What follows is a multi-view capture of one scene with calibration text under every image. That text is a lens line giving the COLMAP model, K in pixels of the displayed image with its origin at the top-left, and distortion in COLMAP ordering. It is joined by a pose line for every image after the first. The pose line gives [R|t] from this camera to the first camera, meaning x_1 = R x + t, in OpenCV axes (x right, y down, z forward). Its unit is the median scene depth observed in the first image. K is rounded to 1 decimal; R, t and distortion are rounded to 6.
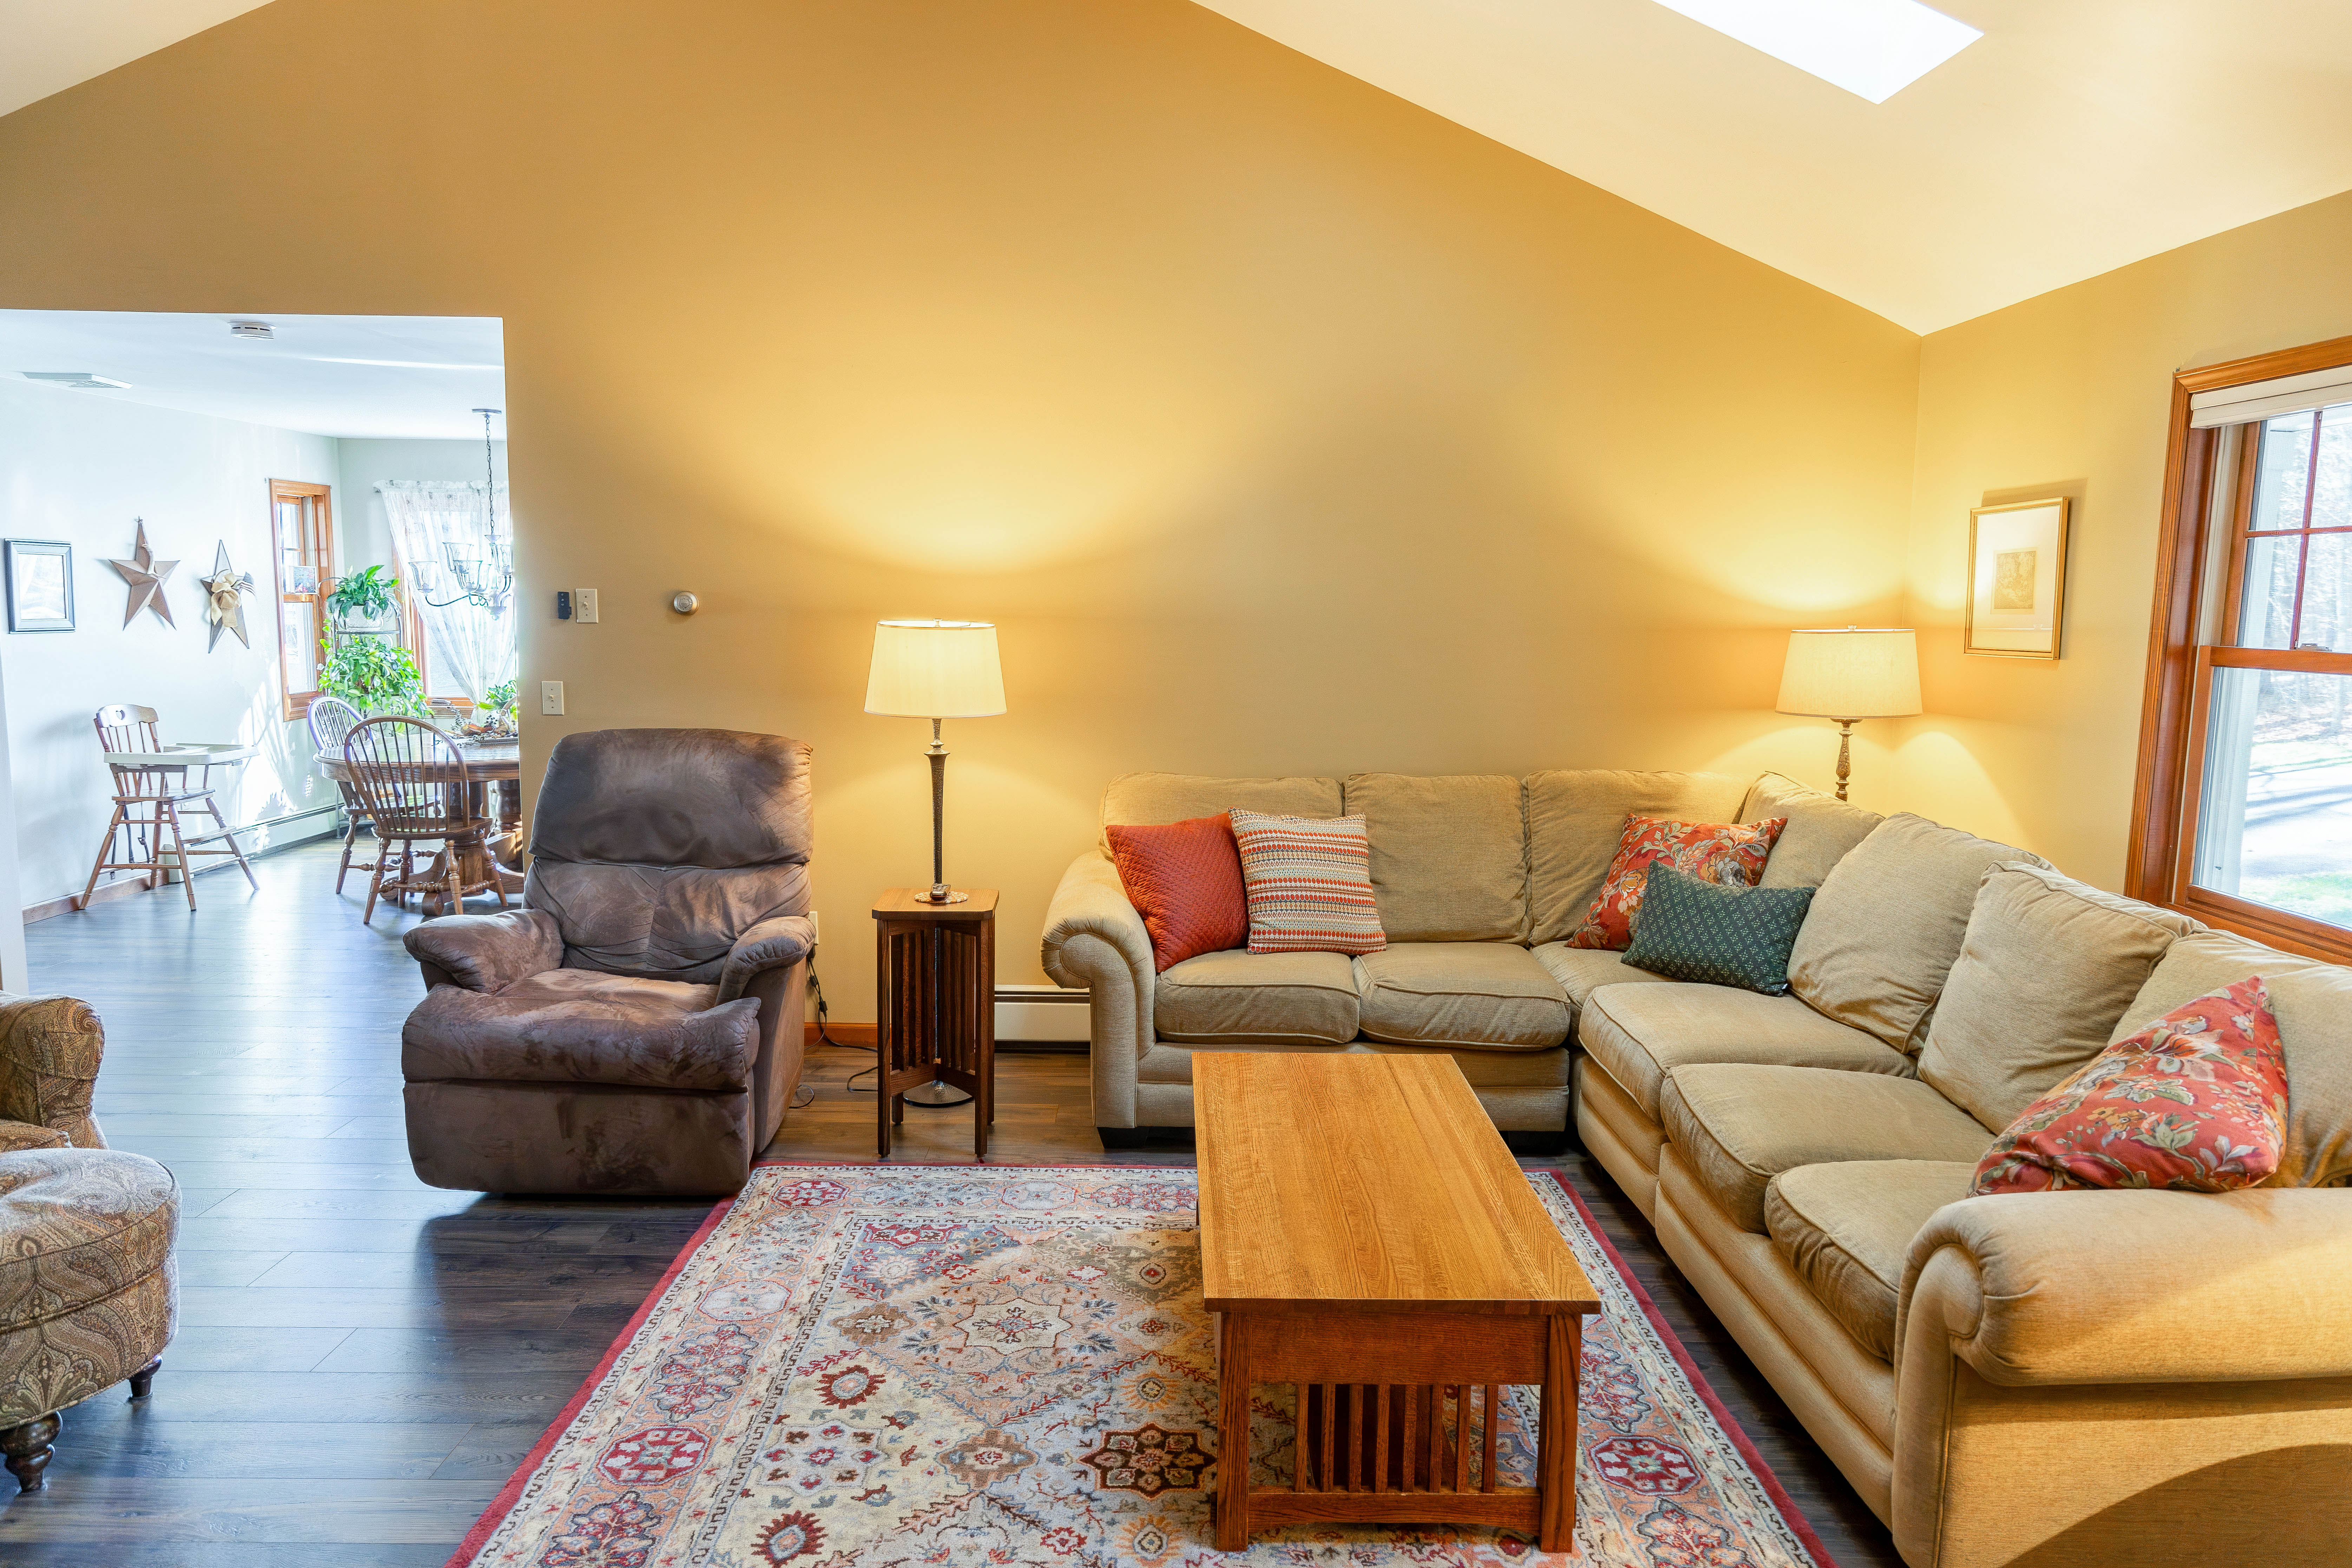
lens RADIAL K [[1585.7, 0, 1181.7], [0, 1585.7, 785.0], [0, 0, 1]] dist [0.018949, -0.013626]
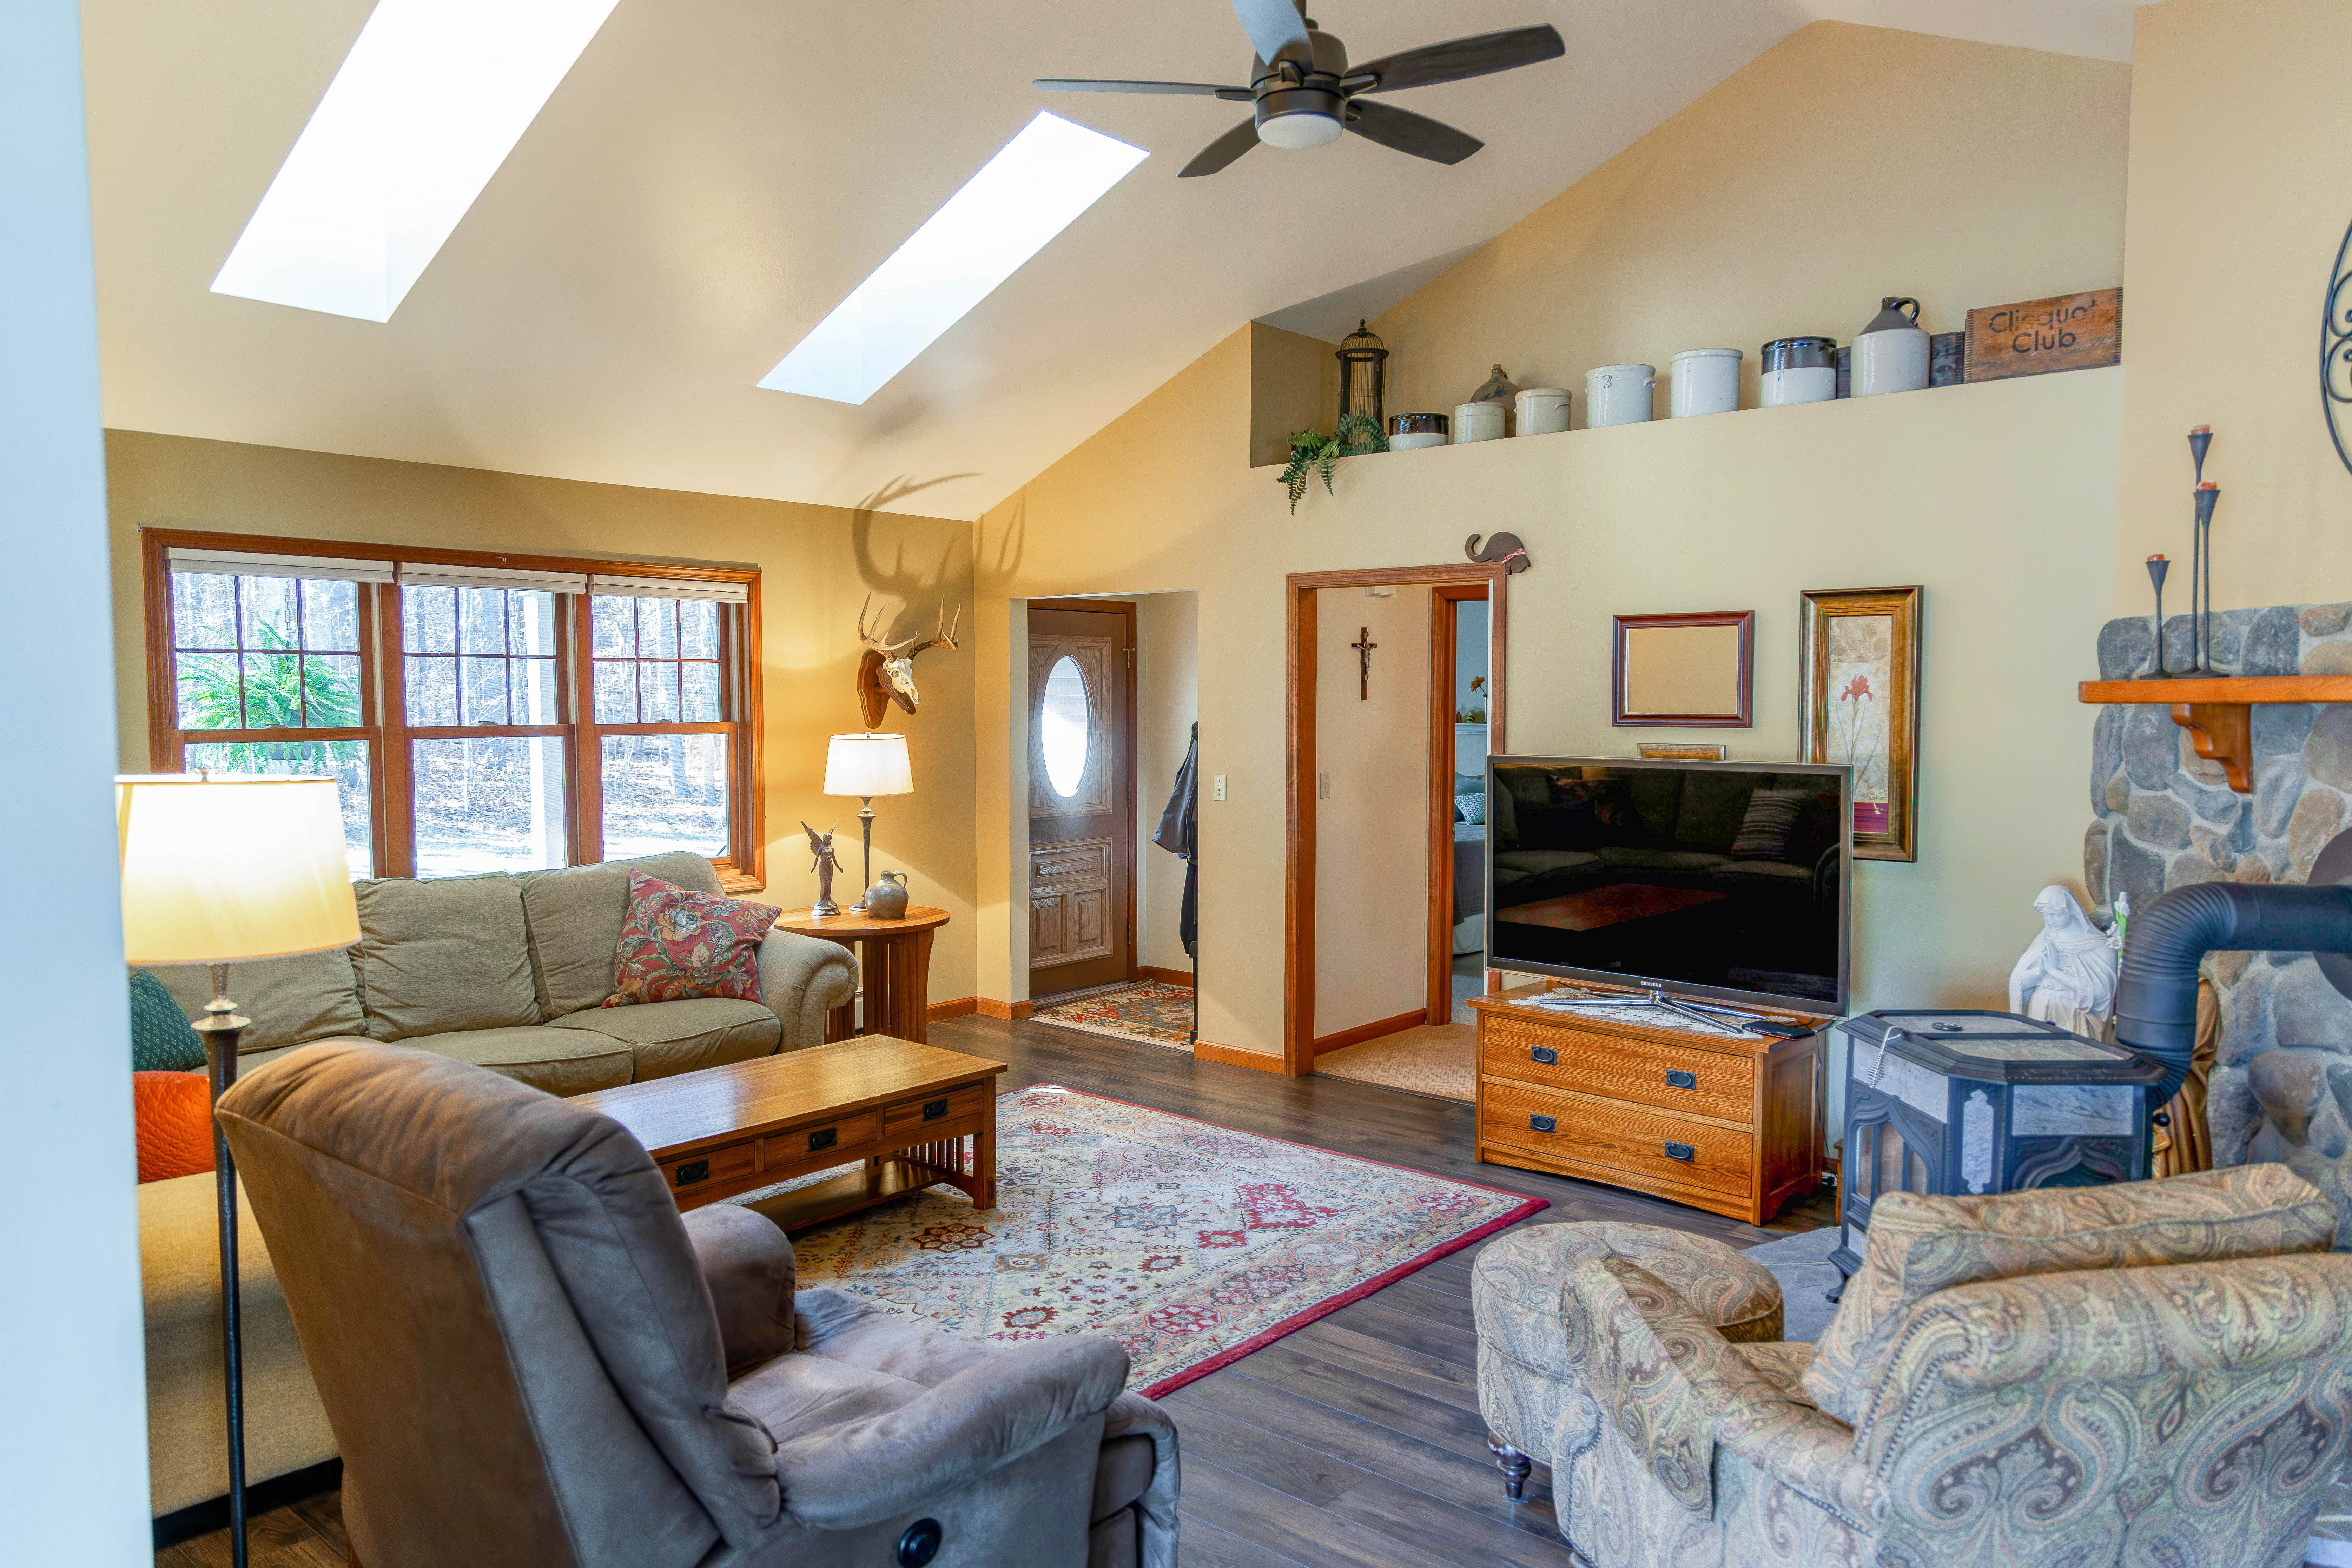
lens RADIAL K [[1585.7, 0, 1180.6], [0, 1585.7, 792.2], [0, 0, 1]] dist [0.018949, -0.013626]
pose [[-0.750739, -0.061137, 0.657764, -0.799474], [0.065480, 0.983918, 0.166187, -0.178042], [-0.657346, 0.167833, -0.734662, 1.275855]]
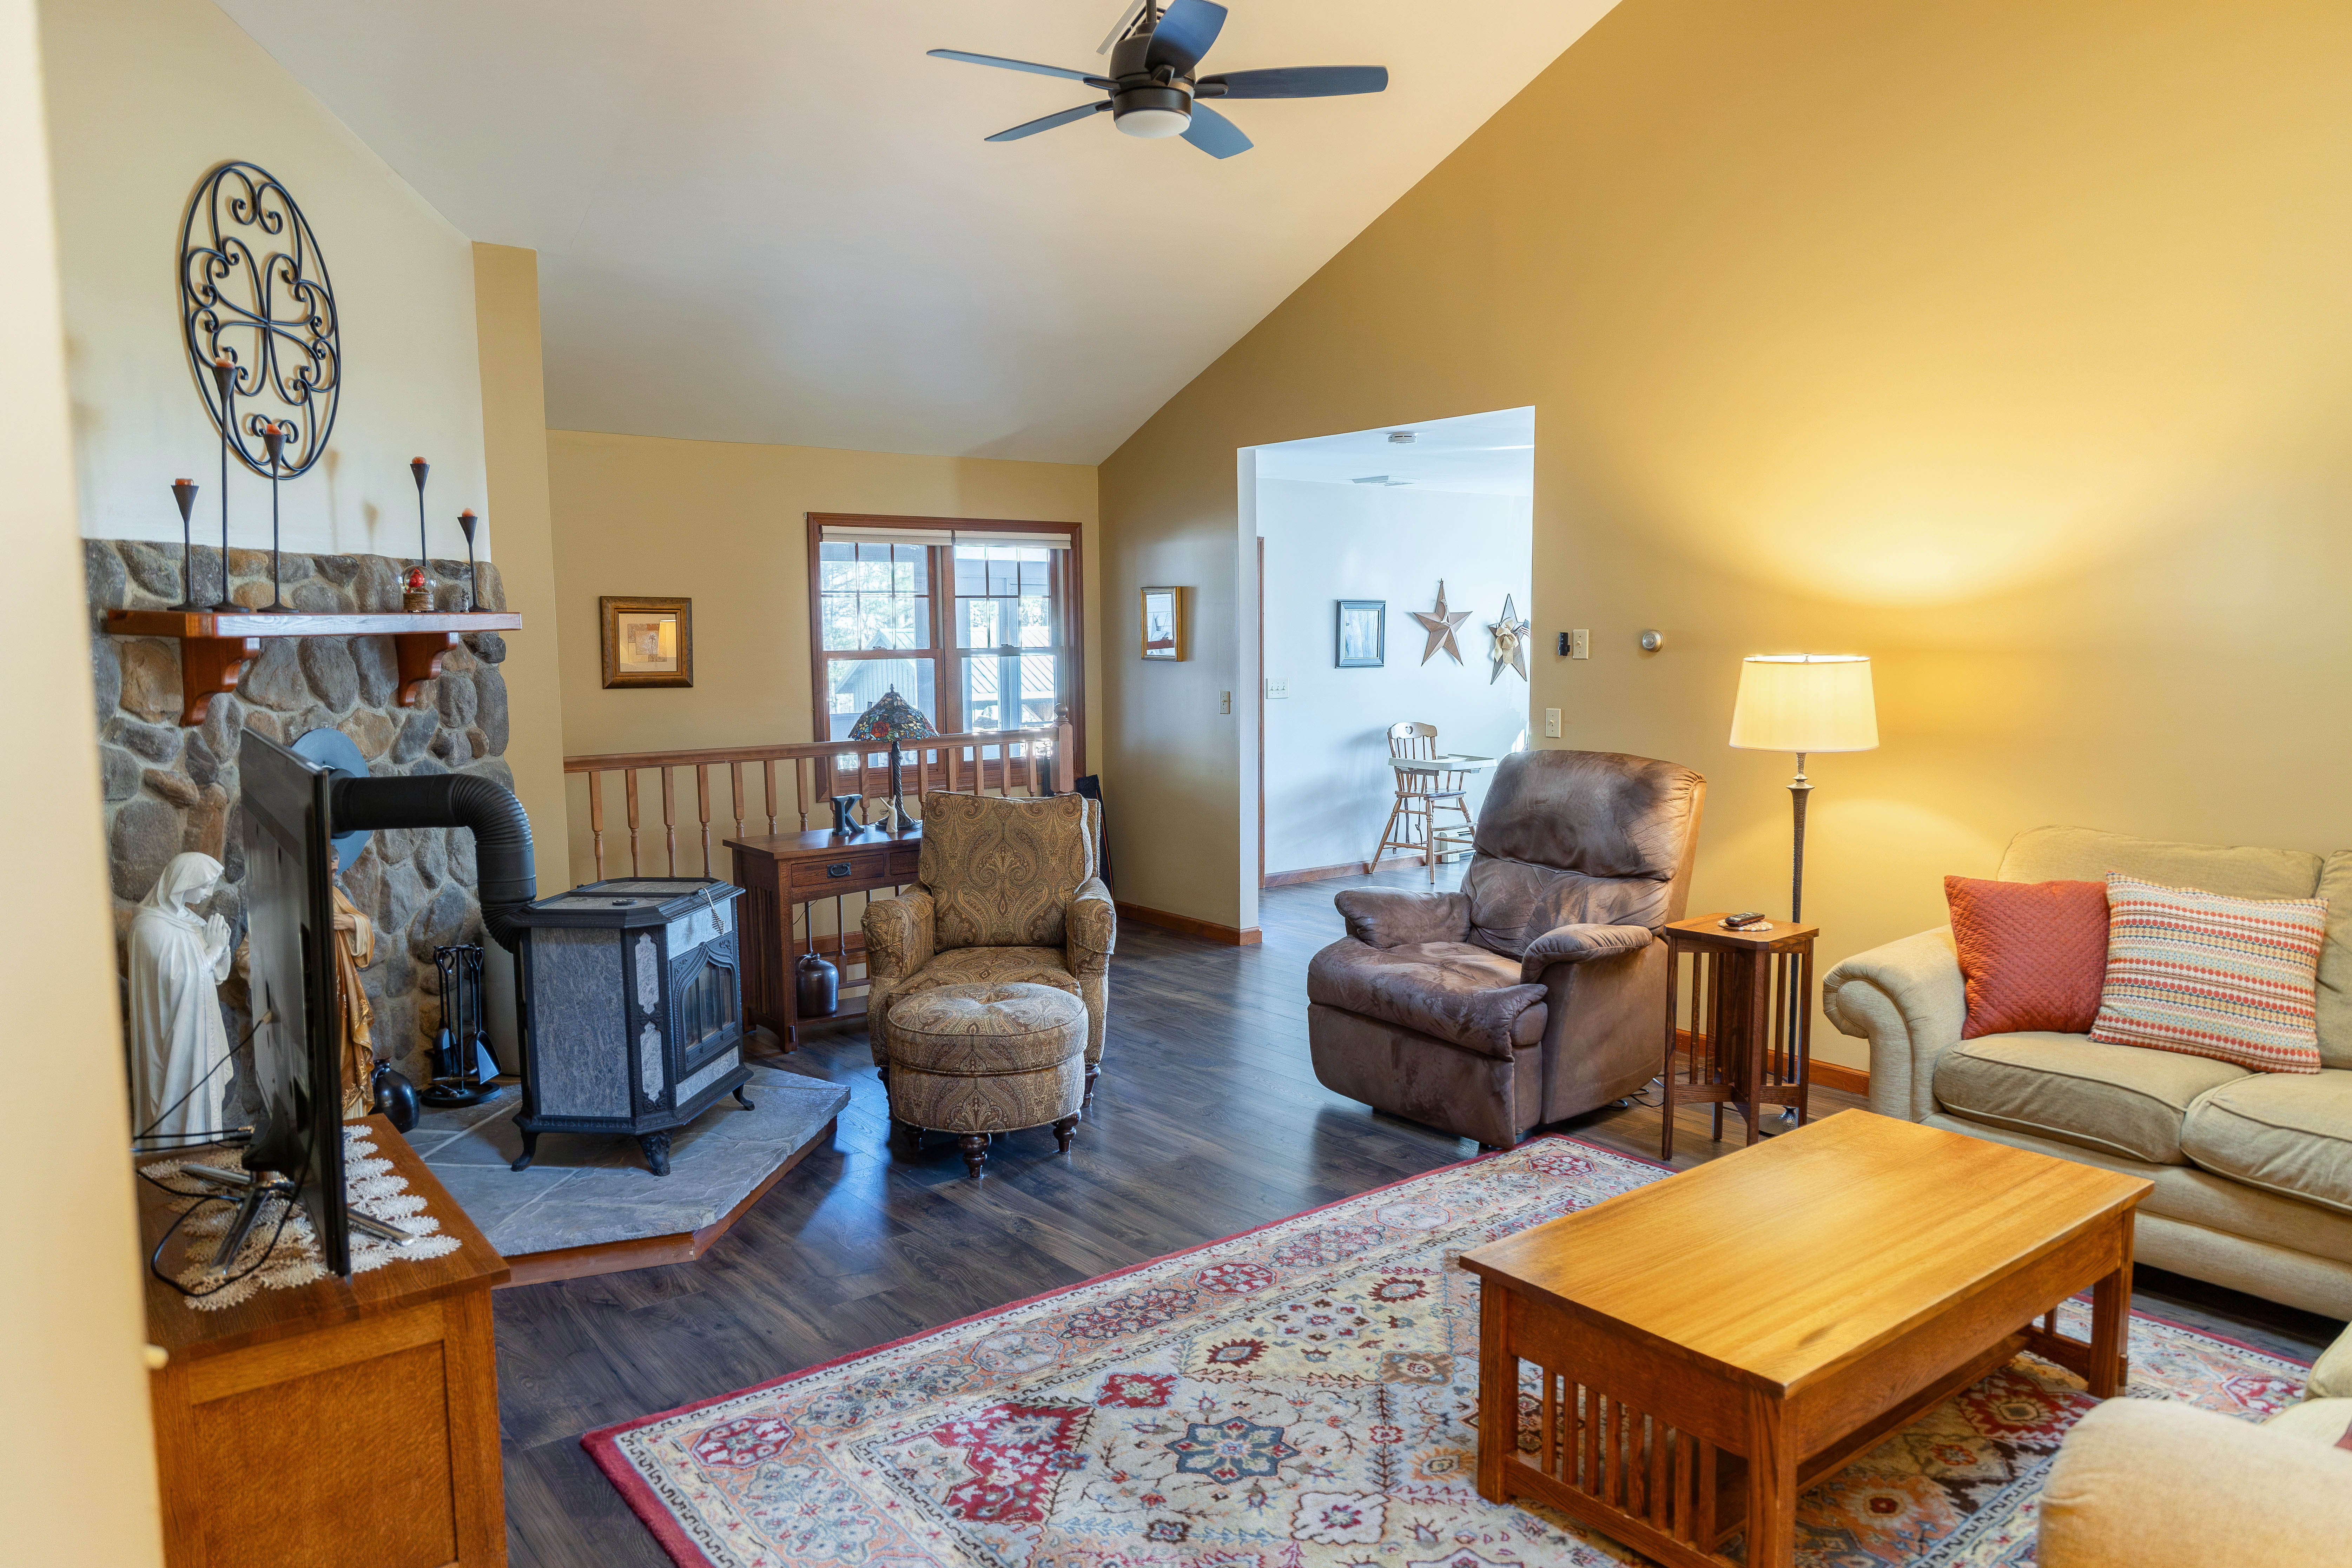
lens RADIAL K [[1585.7, 0, 1165.4], [0, 1585.7, 776.8], [0, 0, 1]] dist [0.018949, -0.013626]
pose [[0.606704, 0.055786, -0.792968, 0.438148], [-0.077234, 0.996952, 0.011045, -0.007165], [0.791167, 0.054543, 0.609163, 0.074281]]
